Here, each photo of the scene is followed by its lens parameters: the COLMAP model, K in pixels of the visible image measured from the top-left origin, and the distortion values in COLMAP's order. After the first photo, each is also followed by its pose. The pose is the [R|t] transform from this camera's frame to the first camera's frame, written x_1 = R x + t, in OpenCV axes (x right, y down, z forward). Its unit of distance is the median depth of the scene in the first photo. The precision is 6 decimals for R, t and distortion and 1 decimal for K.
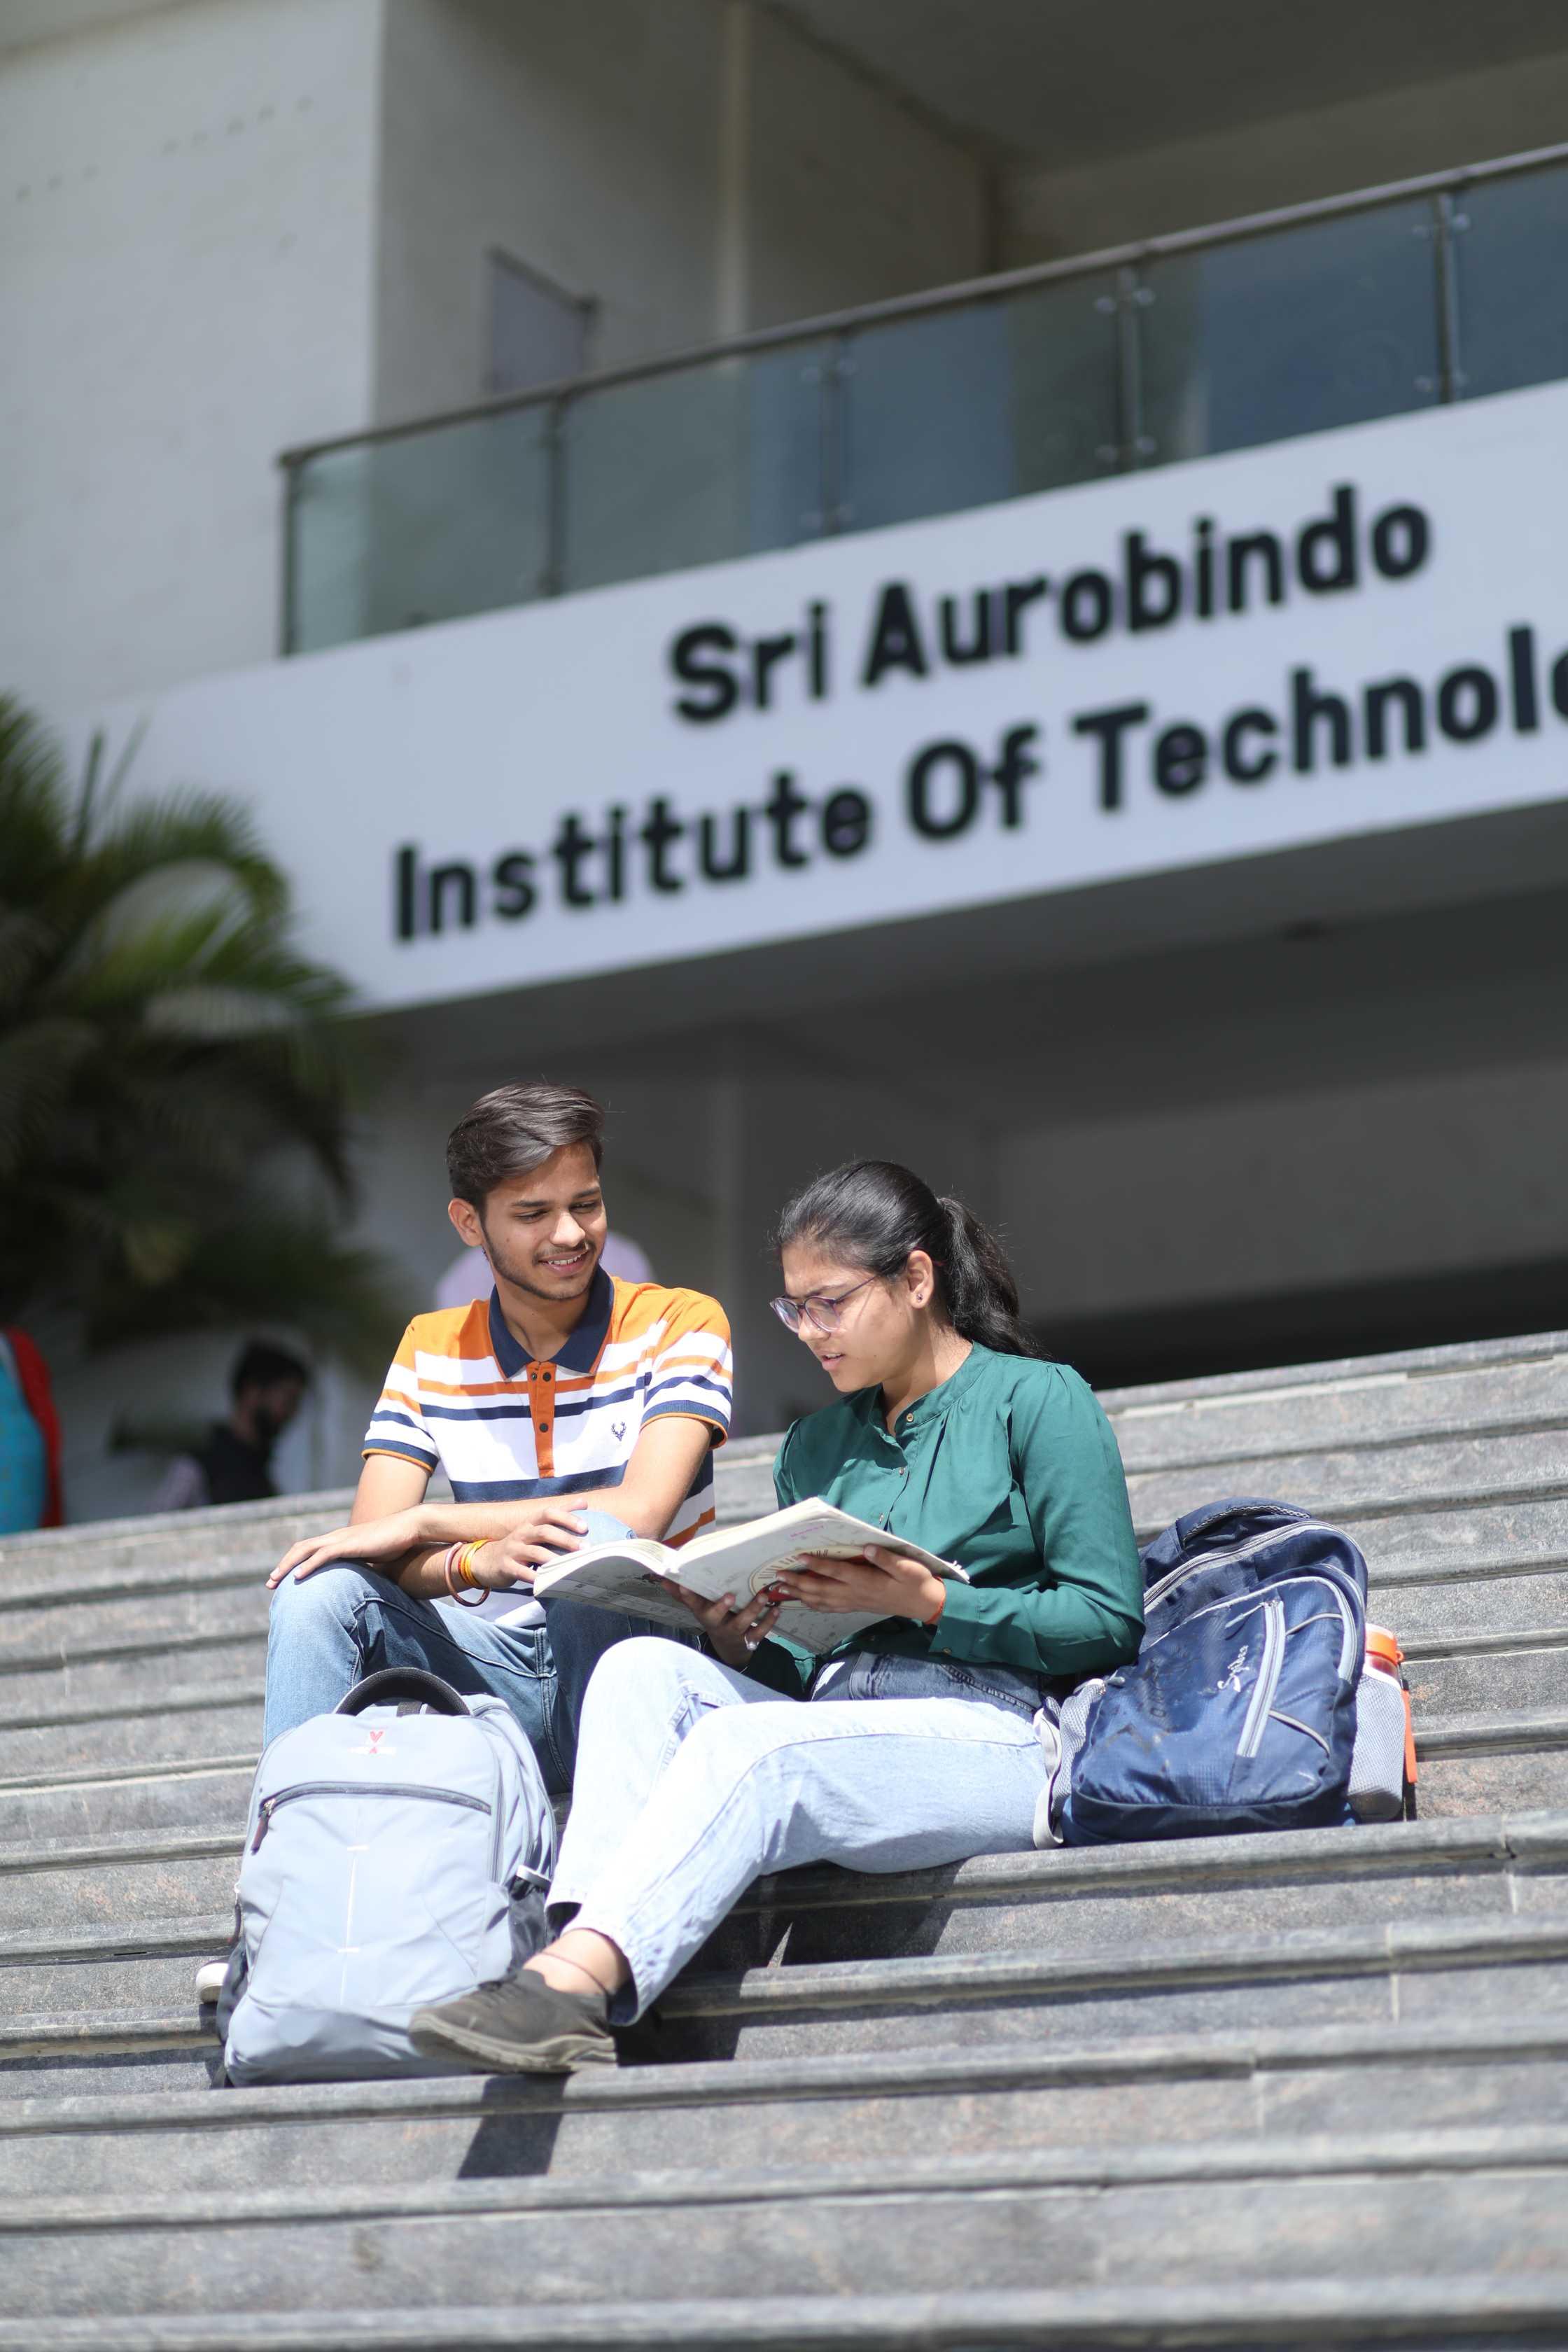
lens RADIAL K [[5599.7, 0, 784.0], [0, 5599.7, 1176.0], [0, 0, 1]] dist [0.032525, -2.389757]
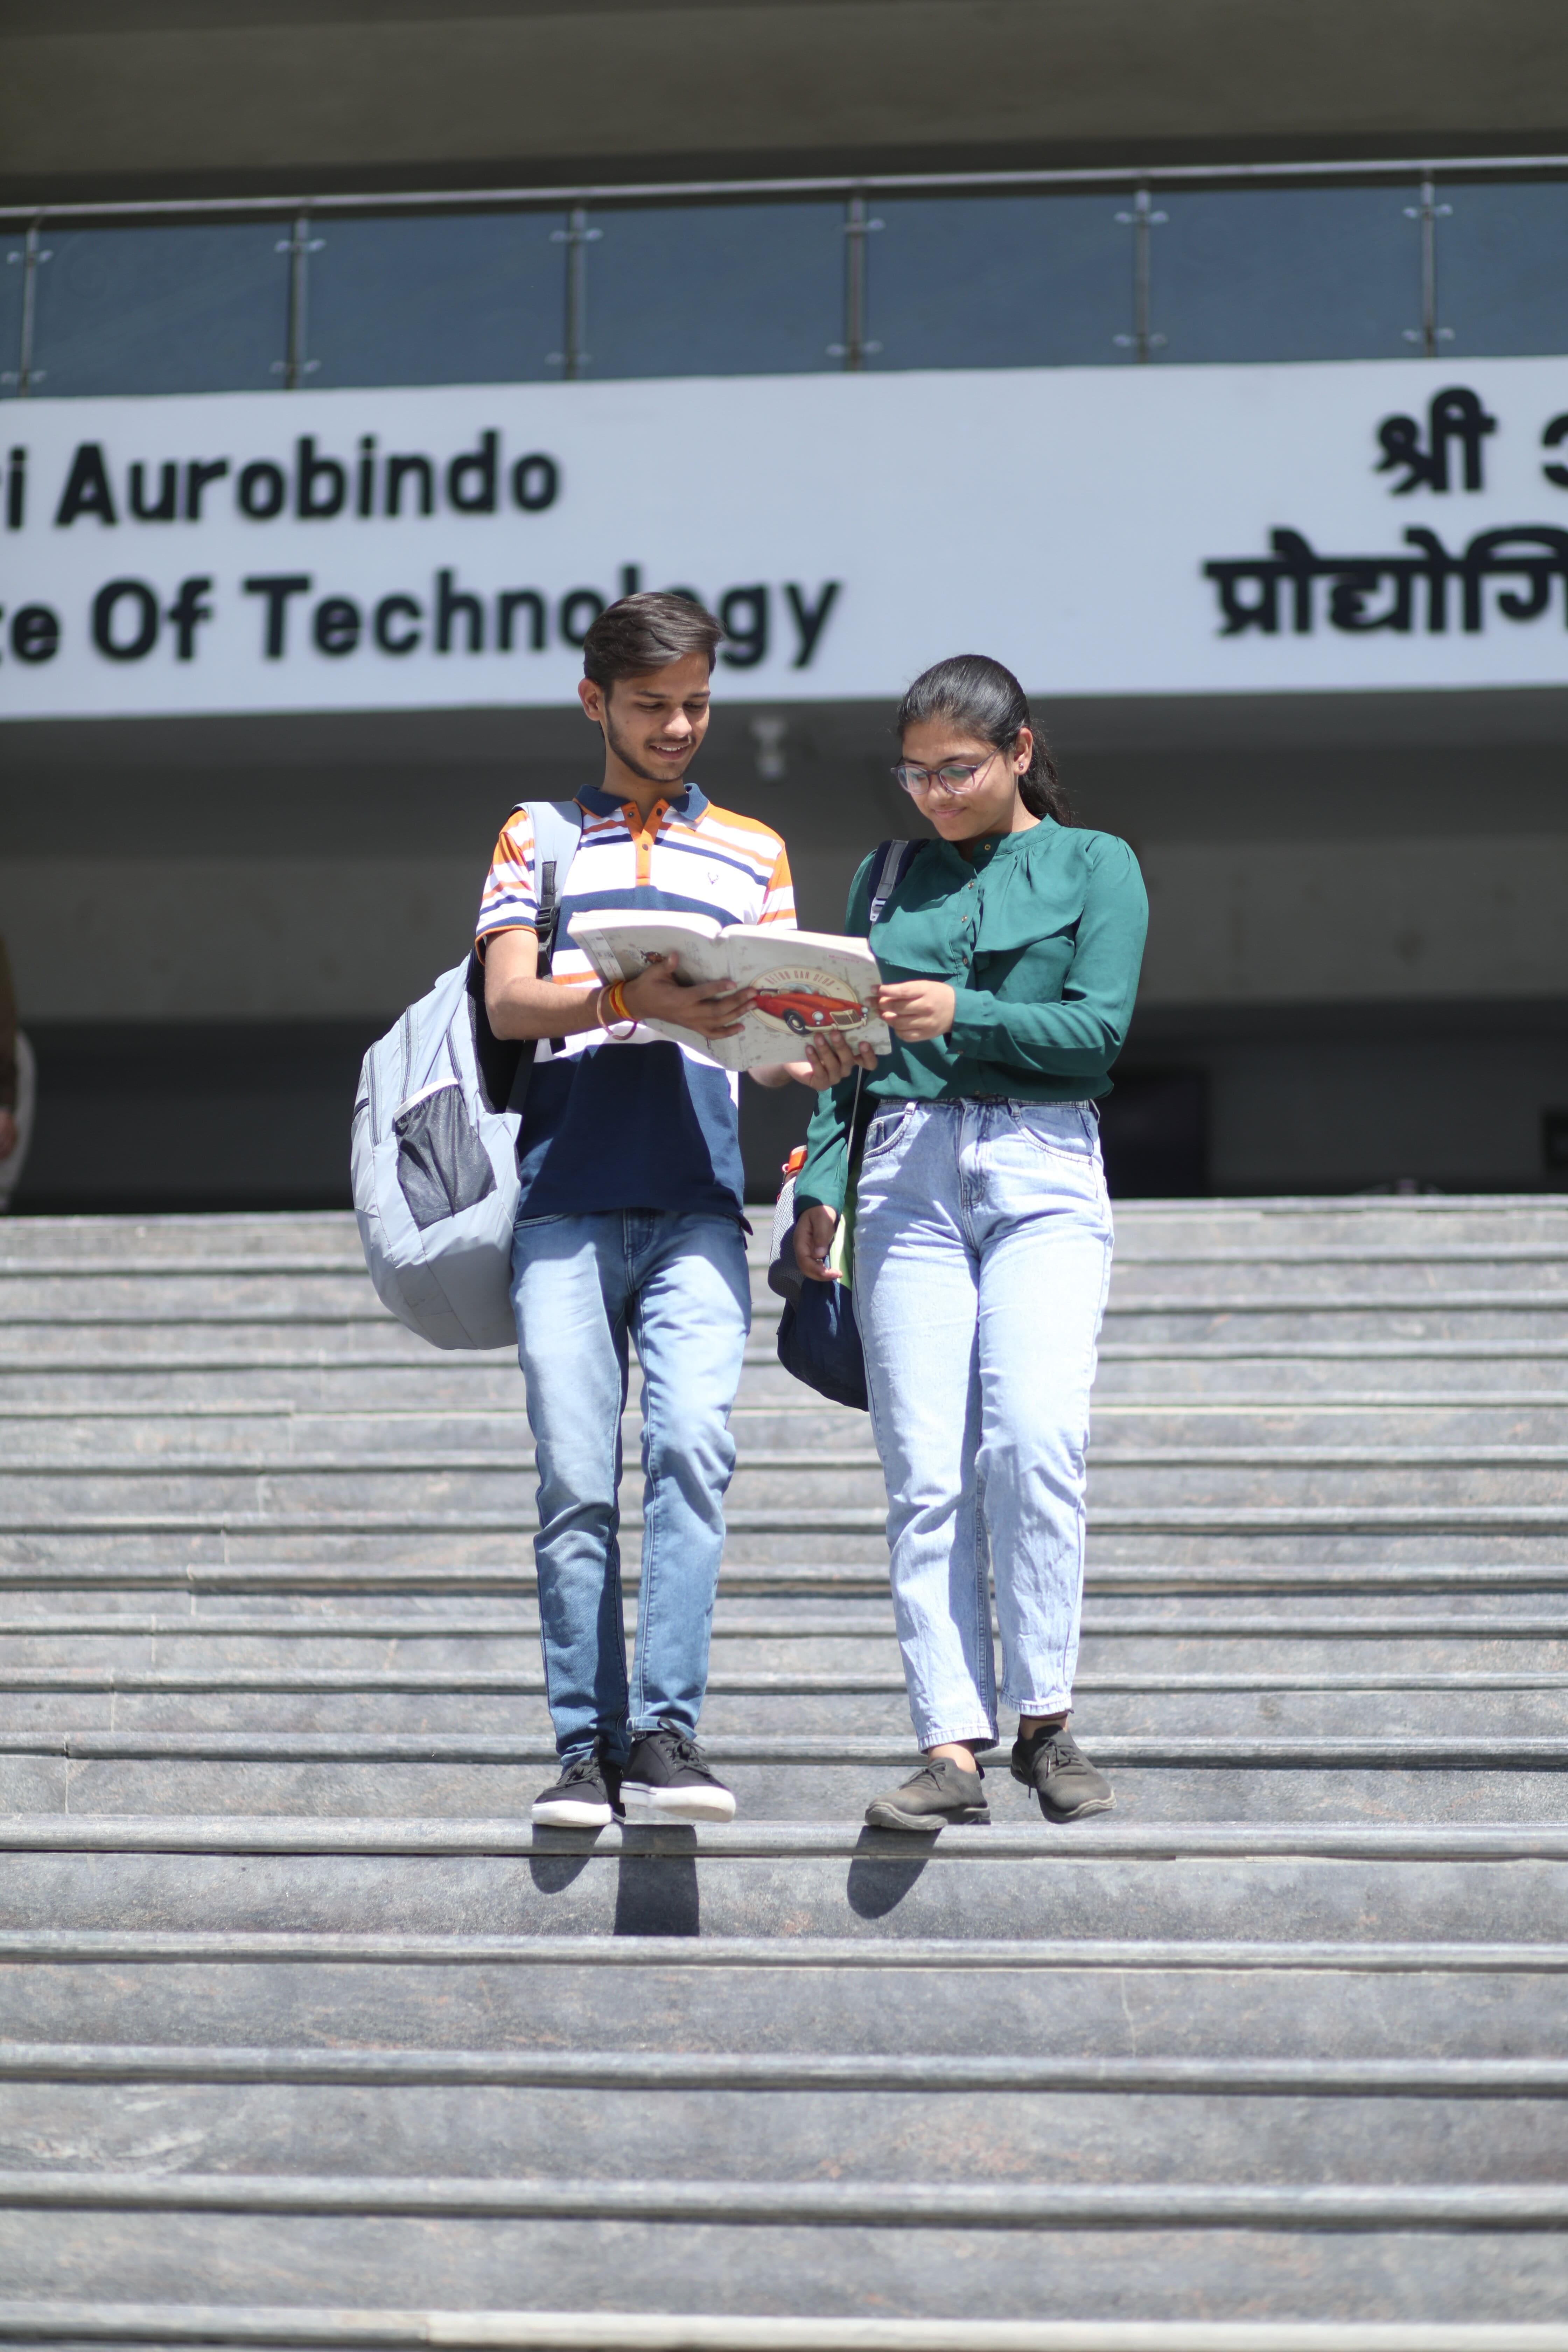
lens RADIAL K [[5599.7, 0, 784.0], [0, 5599.7, 1176.0], [0, 0, 1]] dist [0.032525, -2.389757]
pose [[0.908294, 0.090177, 0.408498, -0.344277], [-0.114989, 0.992695, 0.036538, -0.009174], [-0.402219, -0.080160, 0.912028, -0.202115]]
